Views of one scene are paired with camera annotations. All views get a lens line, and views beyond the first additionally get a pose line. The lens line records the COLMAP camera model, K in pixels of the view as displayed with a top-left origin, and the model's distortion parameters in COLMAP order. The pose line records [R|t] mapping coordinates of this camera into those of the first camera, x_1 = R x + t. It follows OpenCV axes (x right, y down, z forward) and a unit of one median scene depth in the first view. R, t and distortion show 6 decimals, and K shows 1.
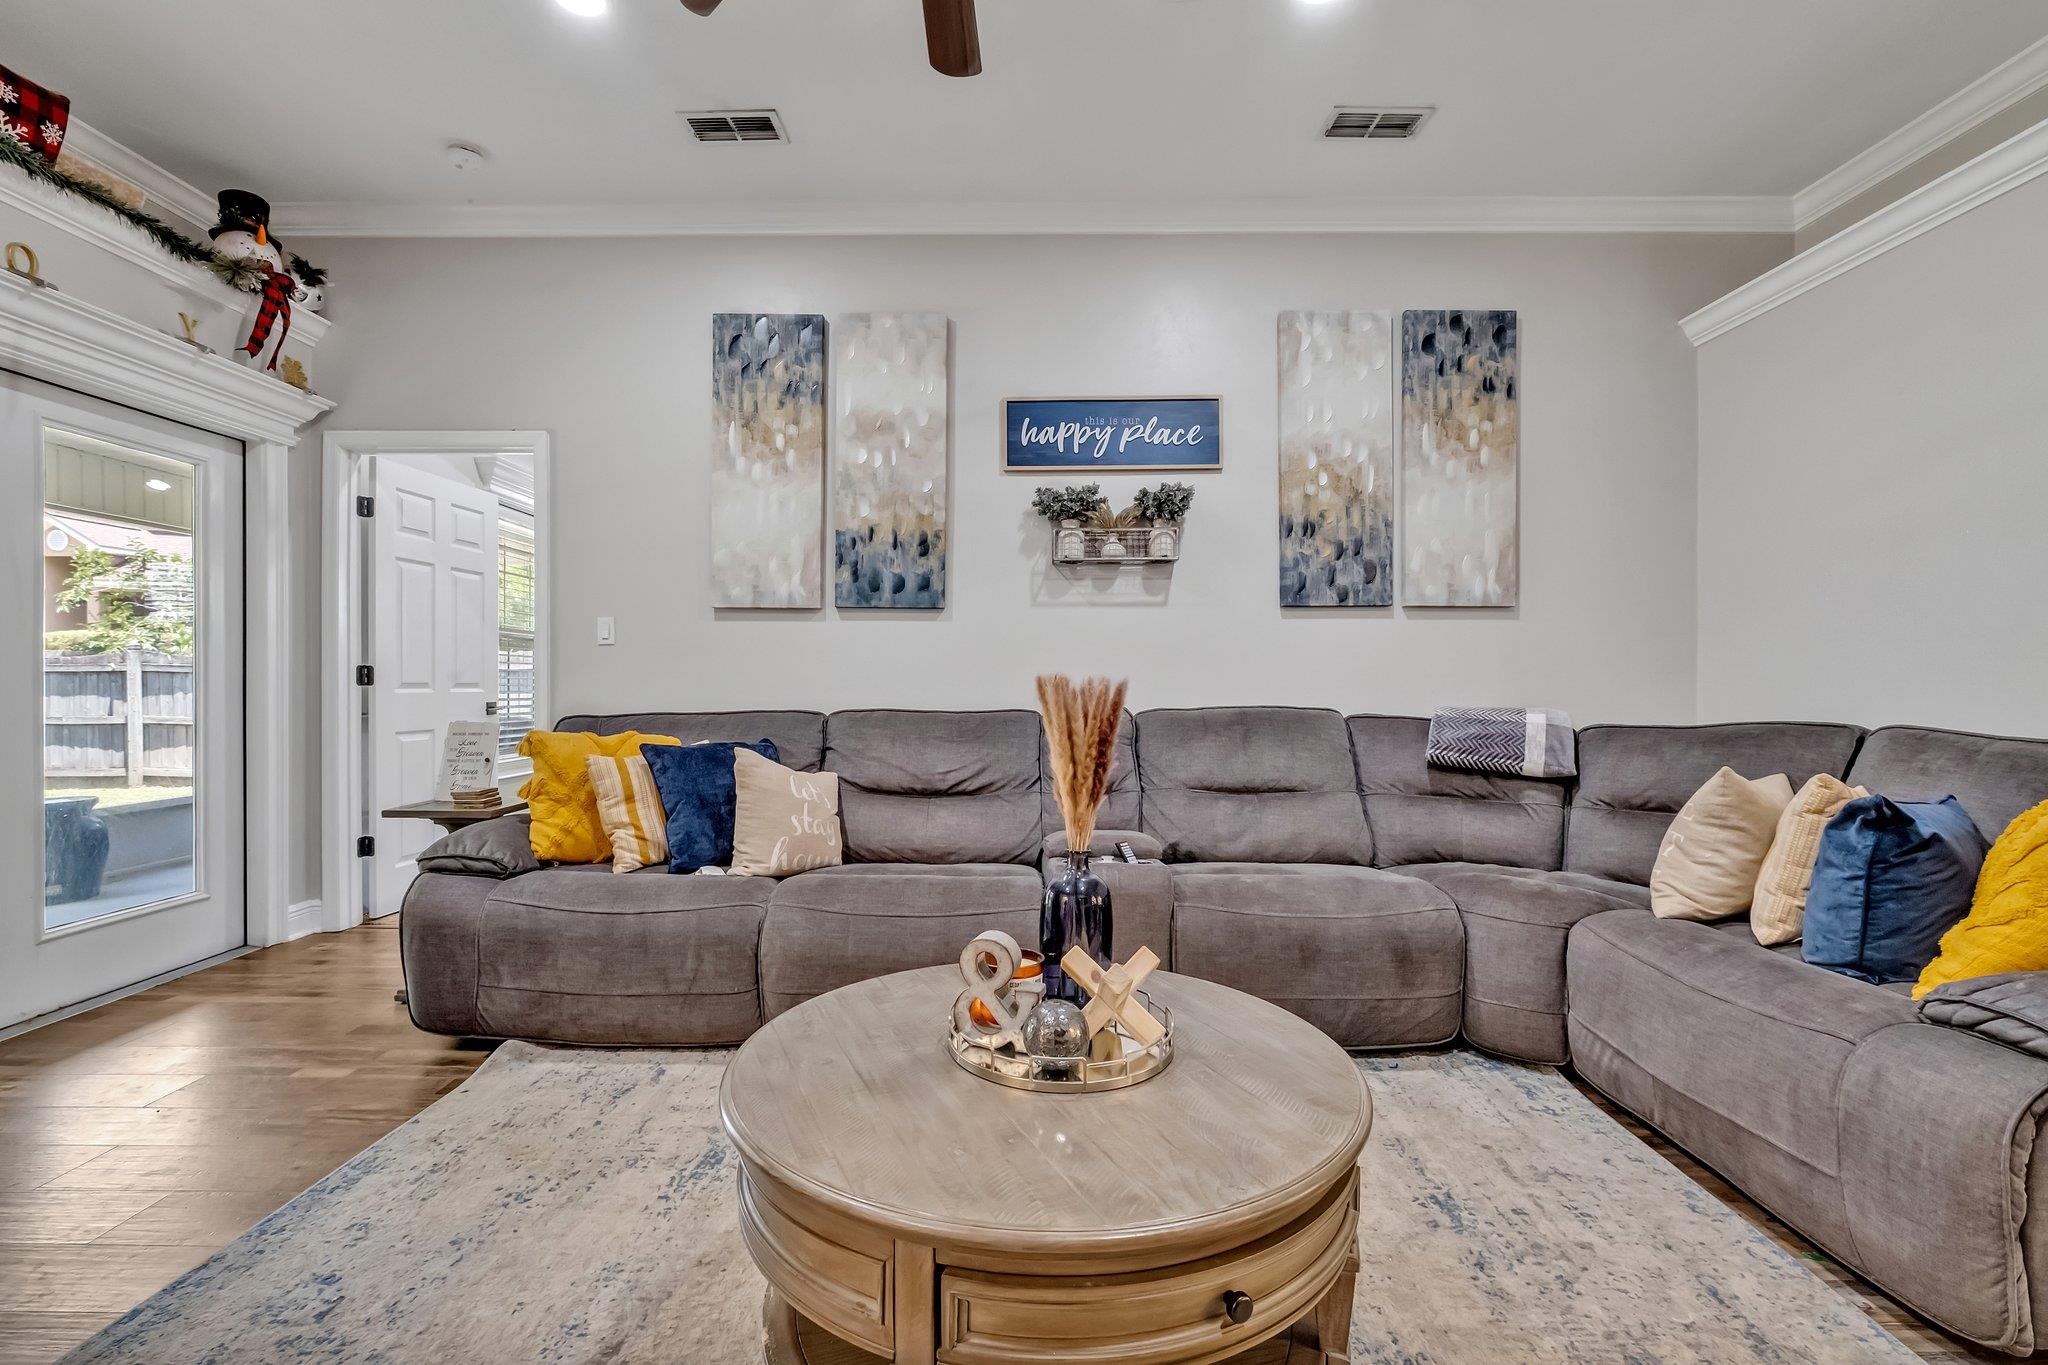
lens RADIAL K [[890.6, 0, 1008.5], [0, 890.6, 691.5], [0, 0, 1]] dist [0.000478, -0.000182]
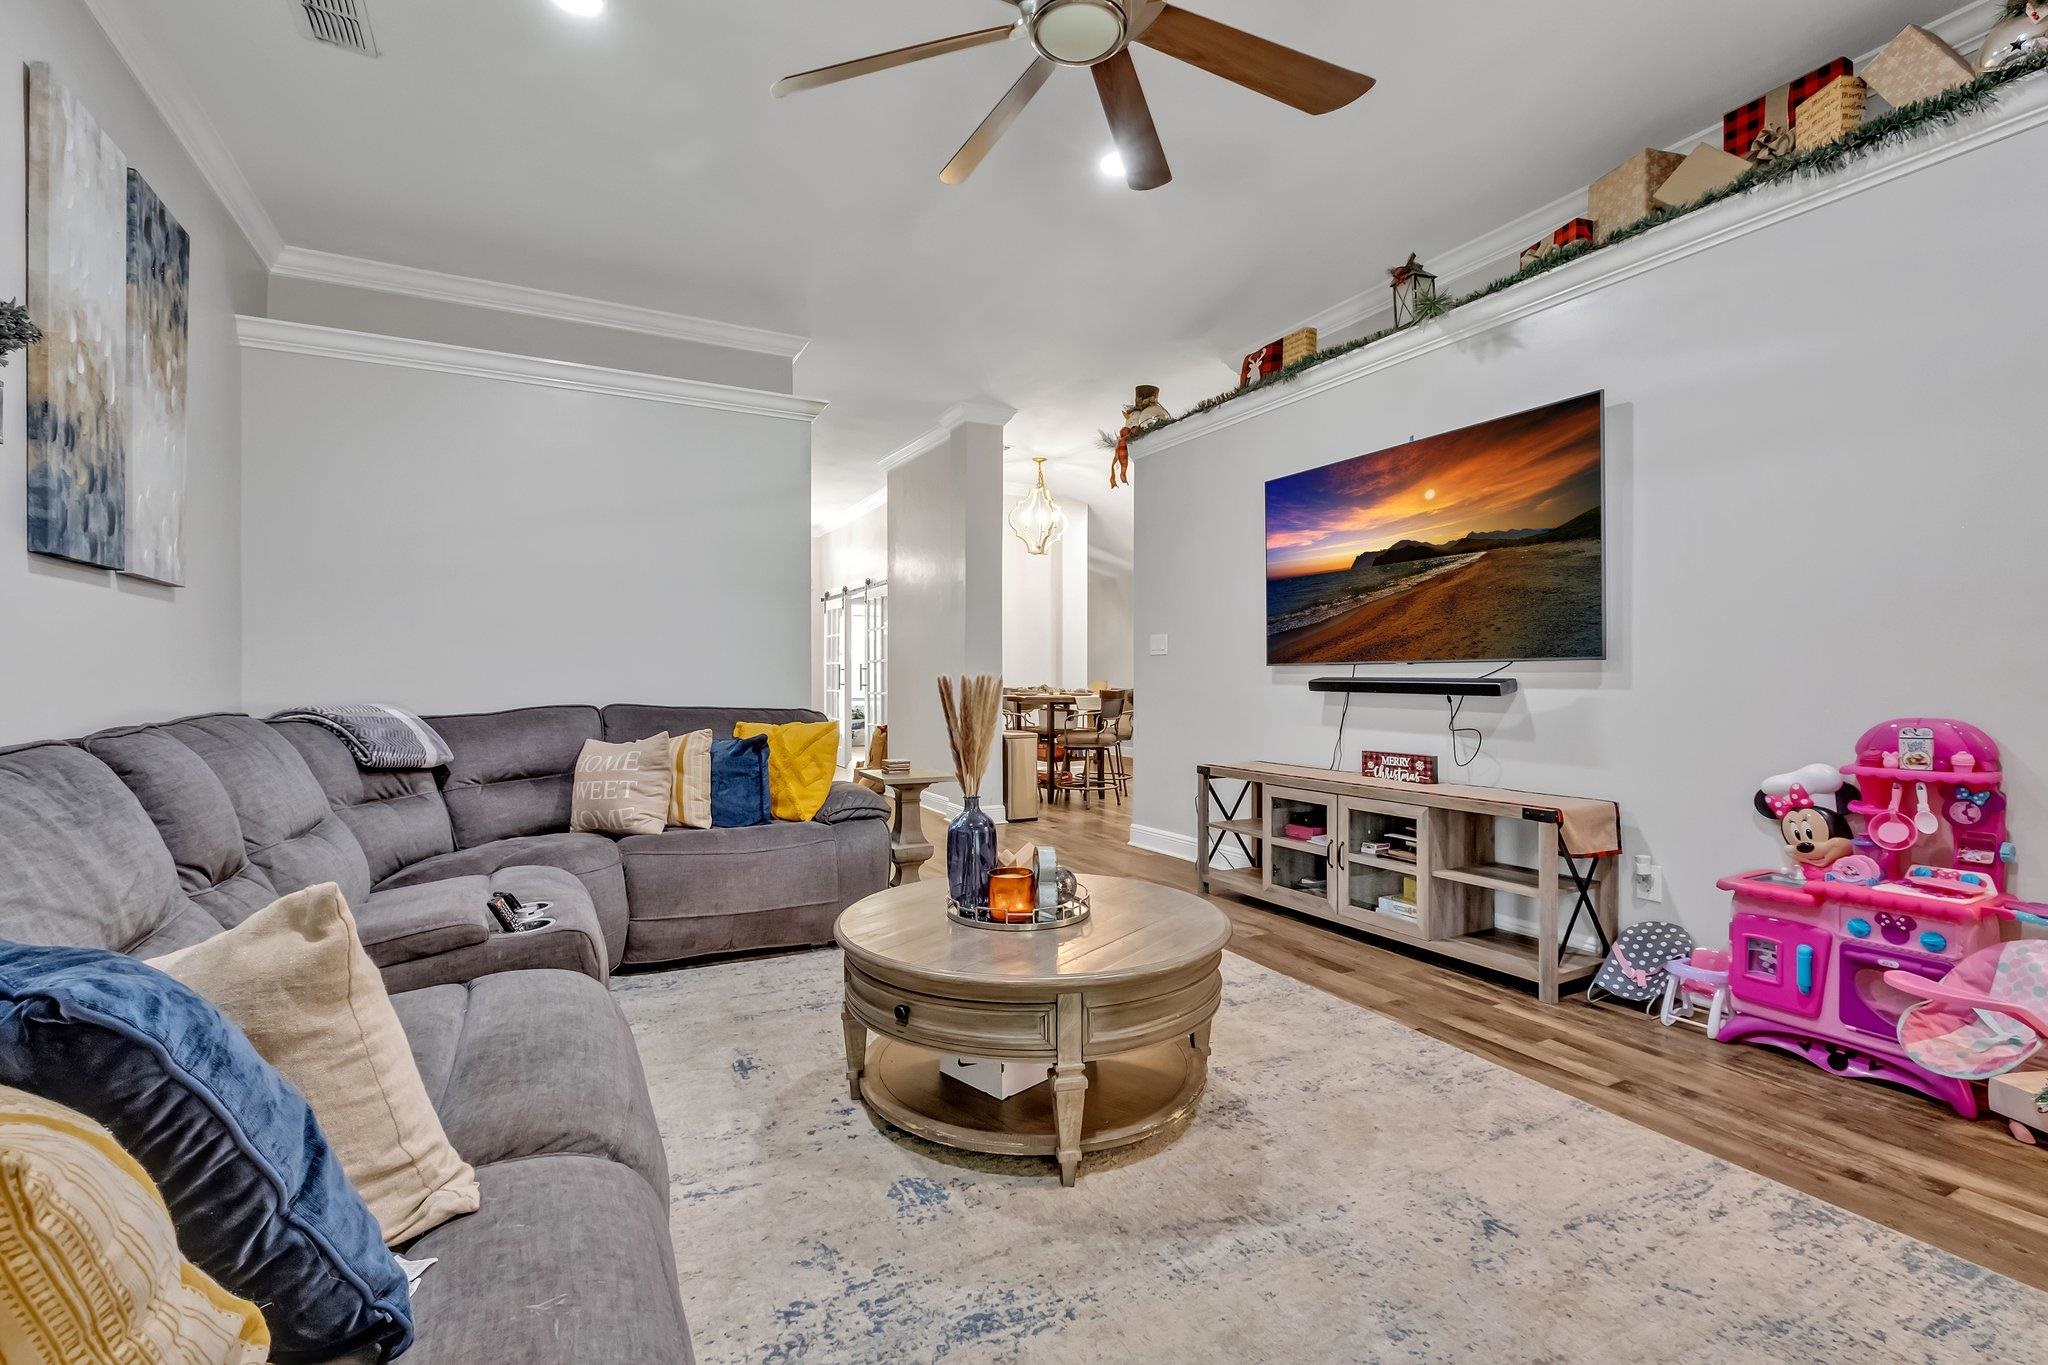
lens RADIAL K [[890.6, 0, 1008.5], [0, 890.6, 691.5], [0, 0, 1]] dist [0.000478, -0.000182]
pose [[-0.458211, -0.018482, 0.888651, -0.775986], [0.004847, 0.999717, 0.023291, -0.018425], [-0.888830, 0.014979, -0.457992, 1.019550]]
